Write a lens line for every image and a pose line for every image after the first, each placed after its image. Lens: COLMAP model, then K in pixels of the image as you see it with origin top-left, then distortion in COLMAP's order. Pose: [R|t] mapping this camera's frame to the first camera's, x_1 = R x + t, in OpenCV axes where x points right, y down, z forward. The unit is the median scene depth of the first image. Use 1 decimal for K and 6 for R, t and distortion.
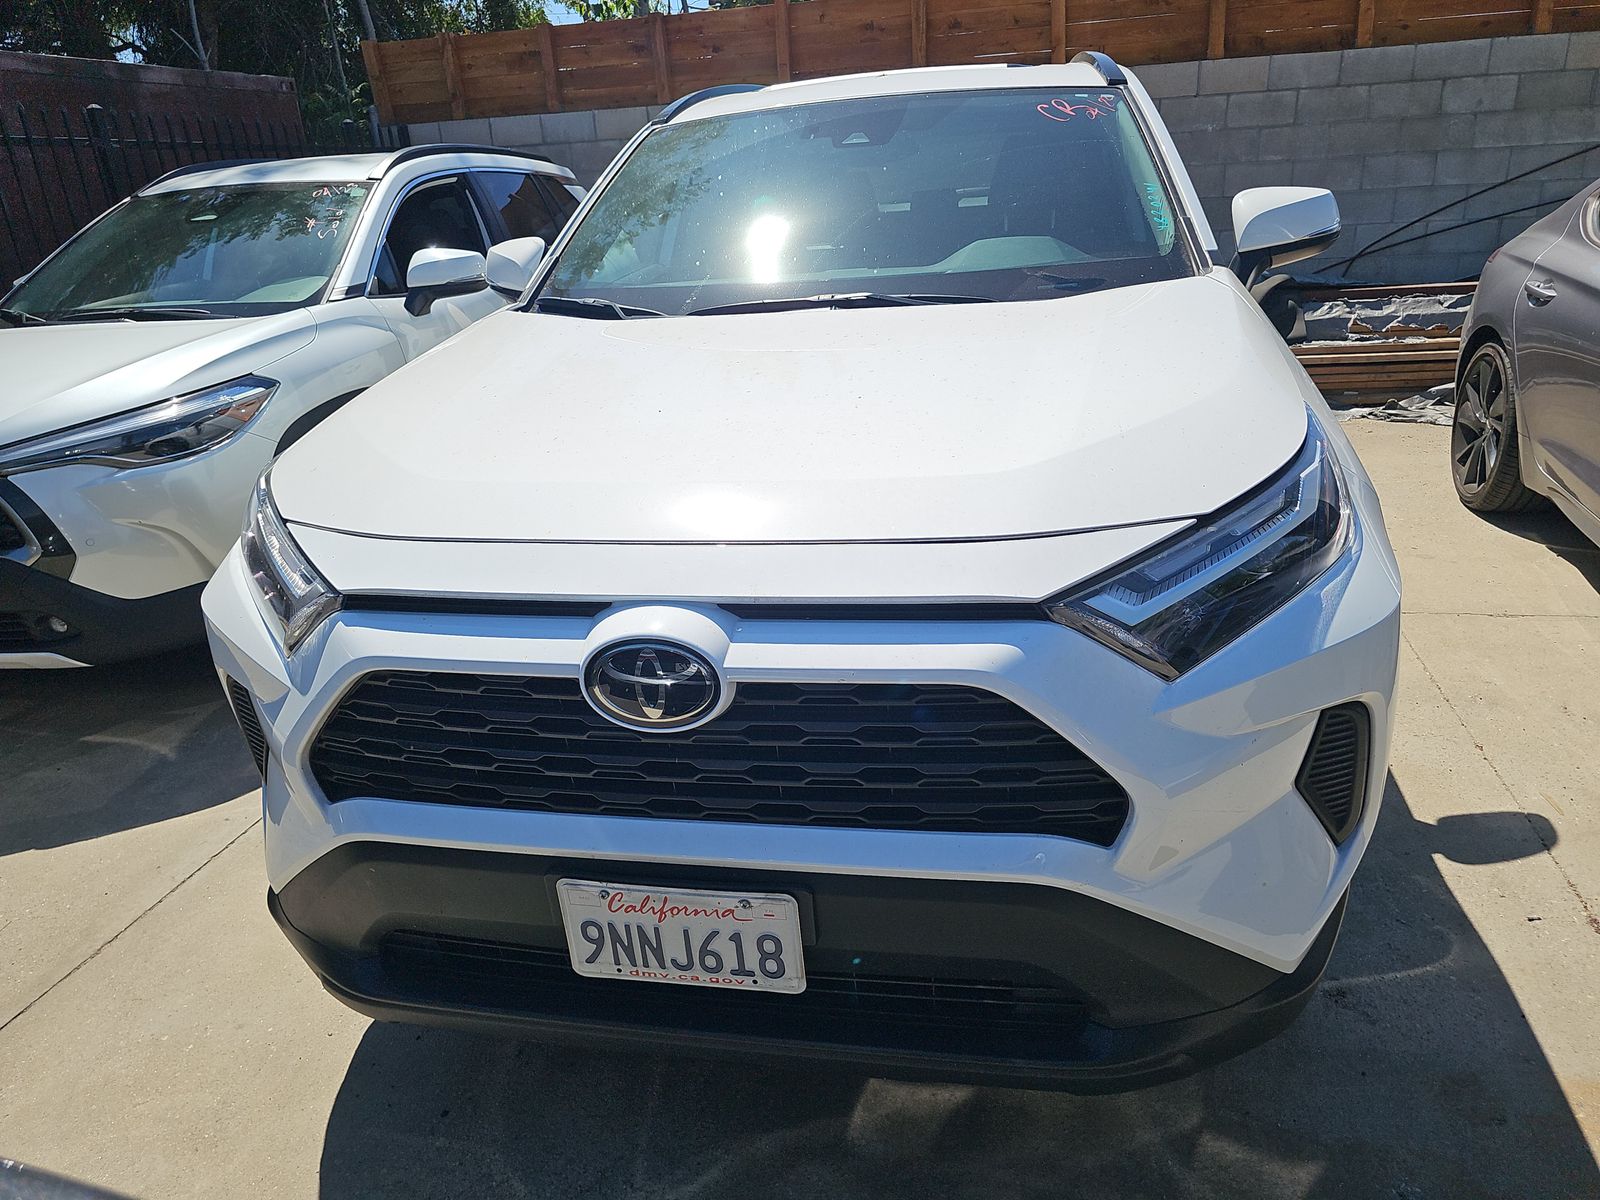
lens RADIAL K [[1054.8, 0, 800.0], [0, 1054.8, 600.0], [0, 0, 1]] dist [-0.005677, -0.006308]
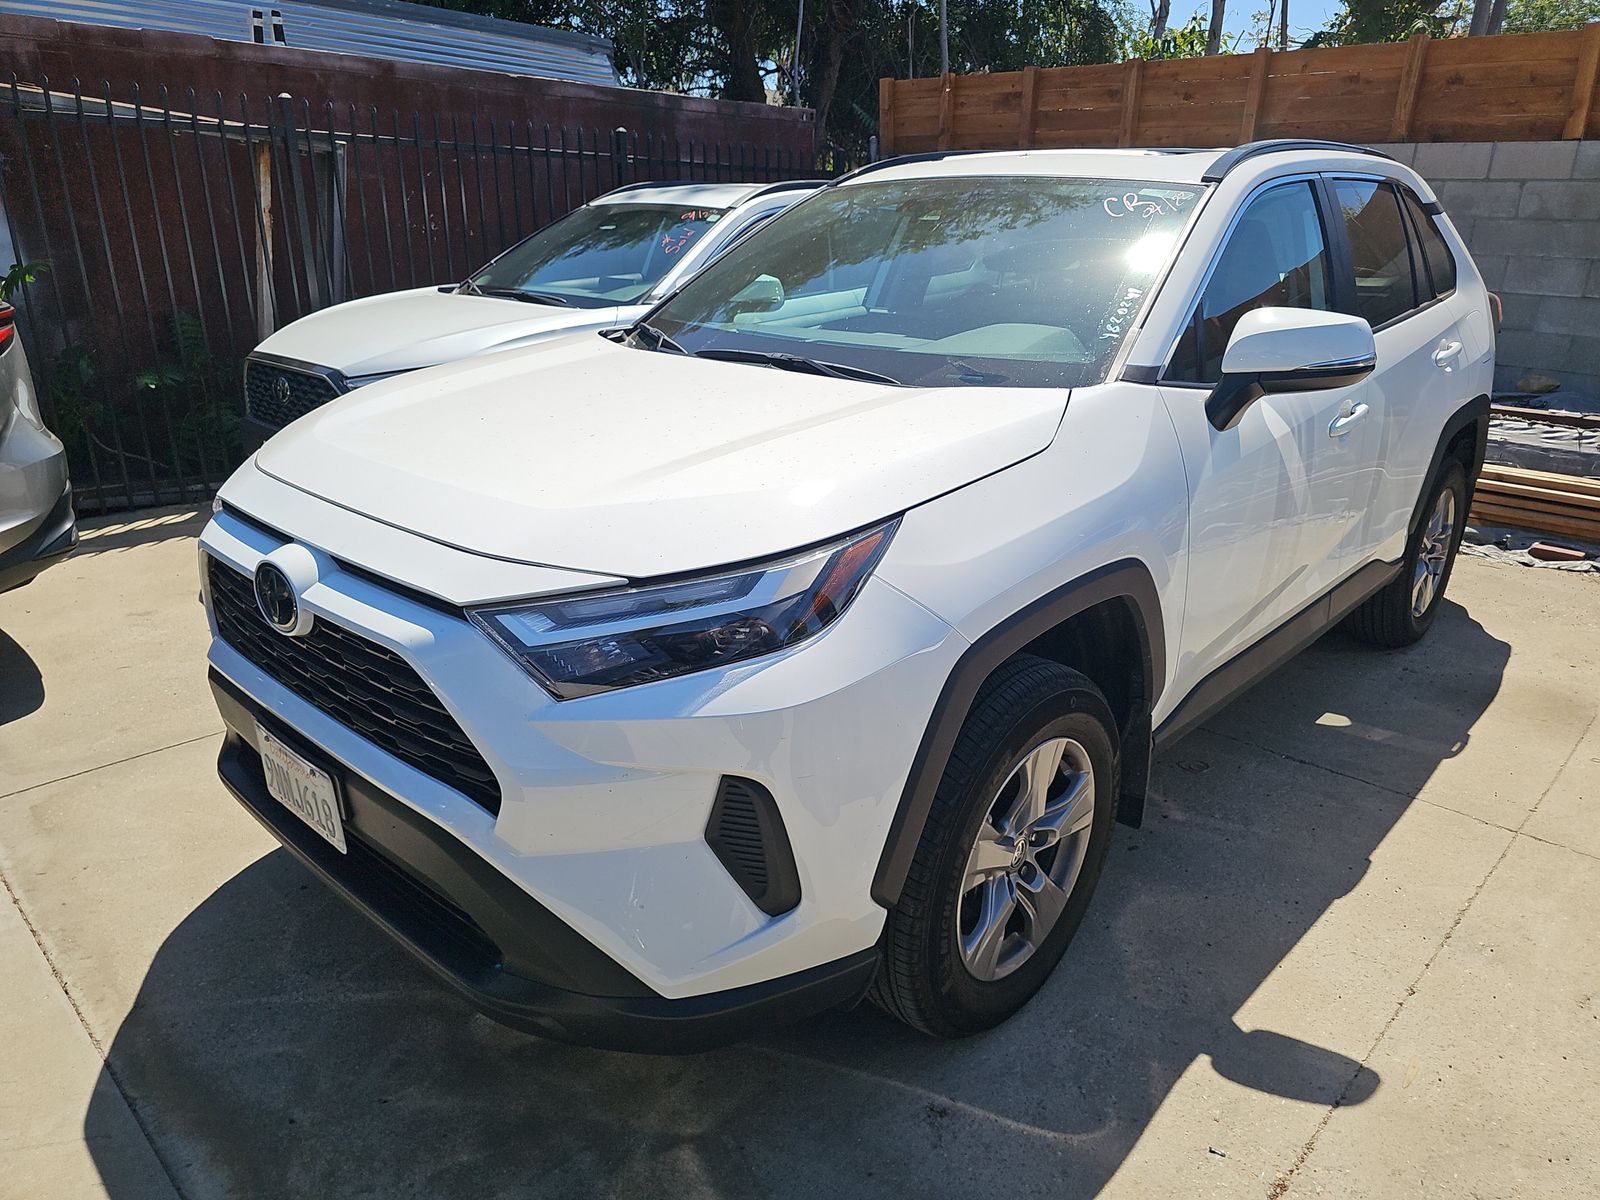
lens RADIAL K [[1050.3, 0, 809.7], [0, 1050.3, 600.8], [0, 0, 1]] dist [0.001381, -0.018039]
pose [[0.860625, 0.242433, -0.447830, 0.372069], [-0.249640, 0.967342, 0.043921, -0.053118], [0.443853, 0.073996, 0.893039, 0.014308]]
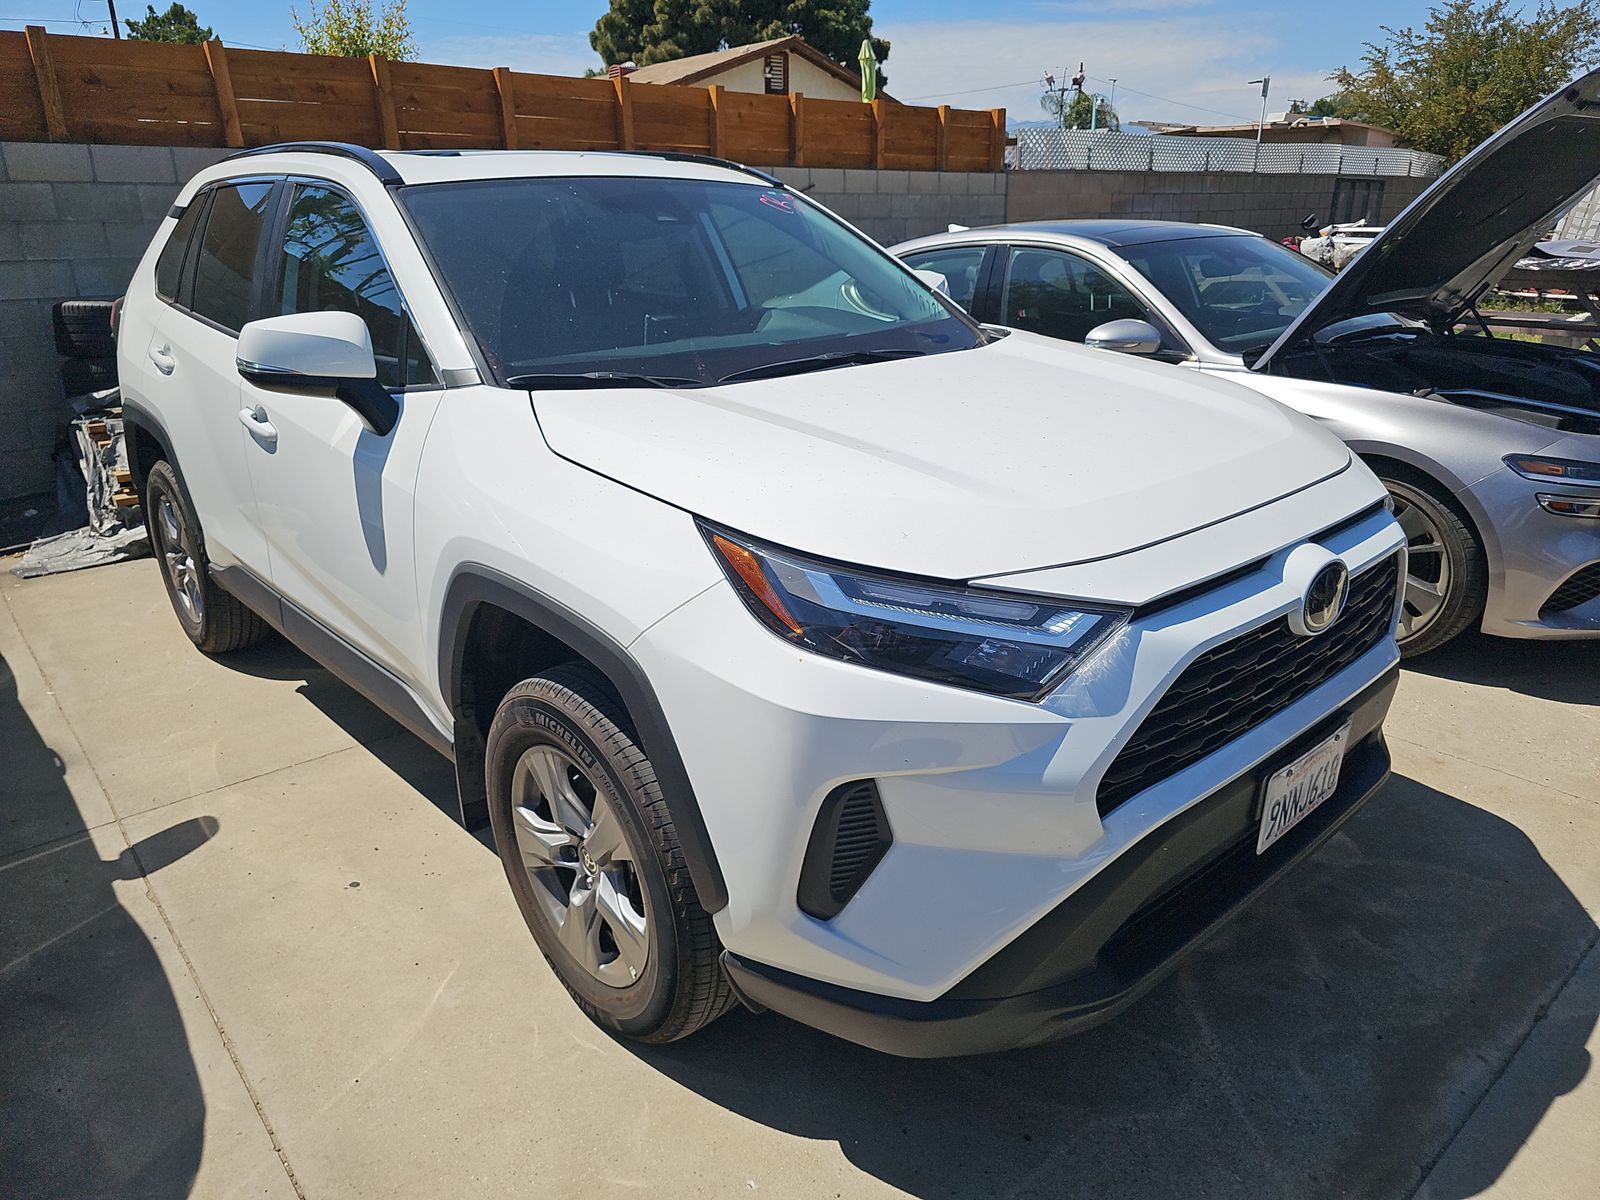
lens RADIAL K [[1050.3, 0, 809.7], [0, 1050.3, 600.8], [0, 0, 1]] dist [0.001381, -0.018039]
pose [[0.585598, -0.216640, 0.781116, -0.550076], [0.274147, 0.959773, 0.060664, -0.063343], [-0.762836, 0.178616, 0.621432, 0.212563]]
